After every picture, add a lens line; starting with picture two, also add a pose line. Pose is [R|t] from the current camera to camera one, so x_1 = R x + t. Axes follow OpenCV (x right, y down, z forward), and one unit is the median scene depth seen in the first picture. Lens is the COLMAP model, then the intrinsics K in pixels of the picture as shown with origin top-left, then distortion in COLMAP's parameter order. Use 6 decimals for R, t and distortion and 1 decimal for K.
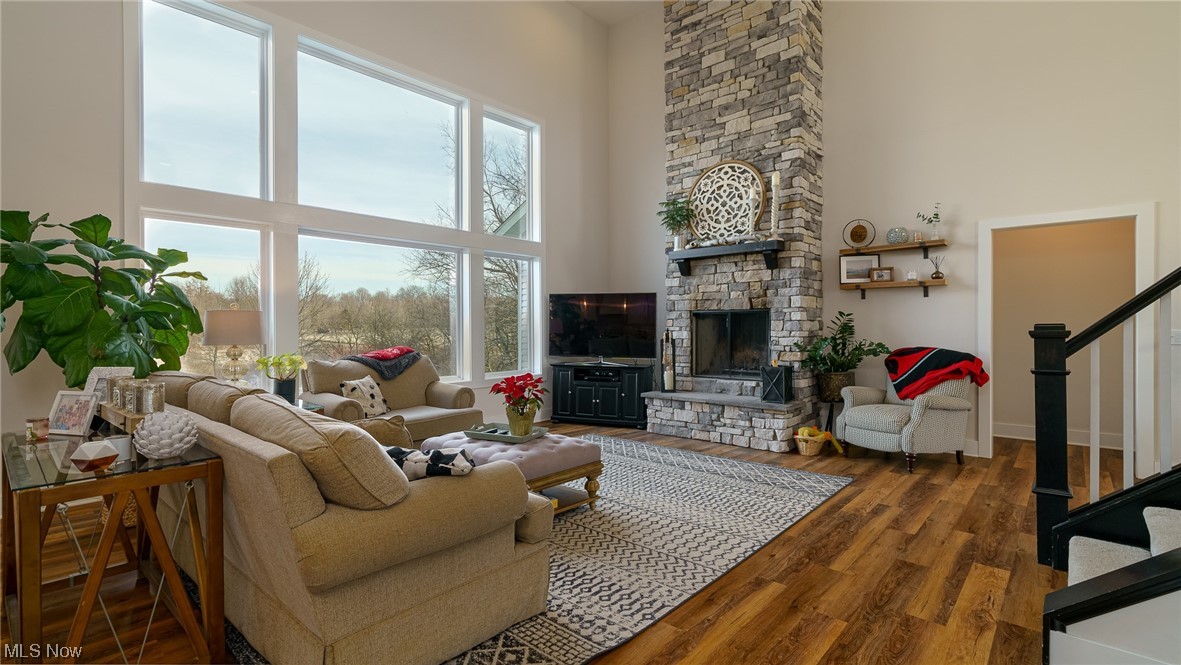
lens RADIAL K [[544.1, 0, 588.2], [0, 544.1, 331.6], [0, 0, 1]] dist [-0.000855, 0.000170]
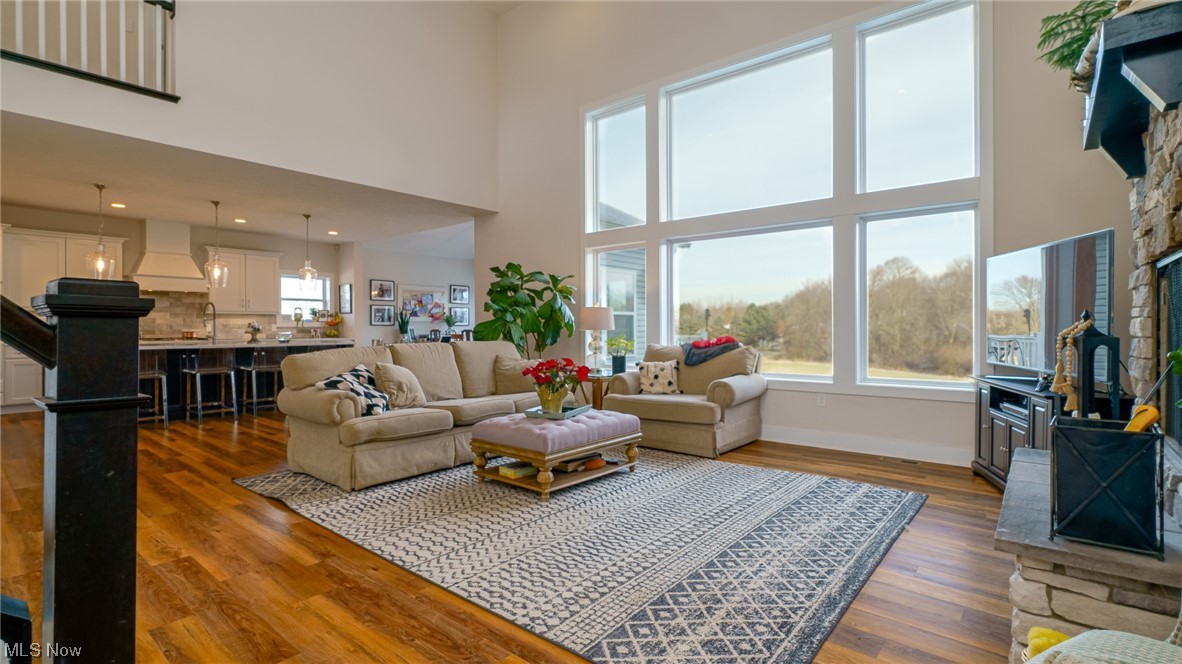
lens RADIAL K [[544.5, 0, 588.7], [0, 544.5, 330.3], [0, 0, 1]] dist [-0.000855, 0.000170]
pose [[0.033791, 0.009492, -0.999384, 1.104976], [-0.004210, 0.999947, 0.009355, 0.015154], [0.999420, 0.003891, 0.033829, 1.184683]]
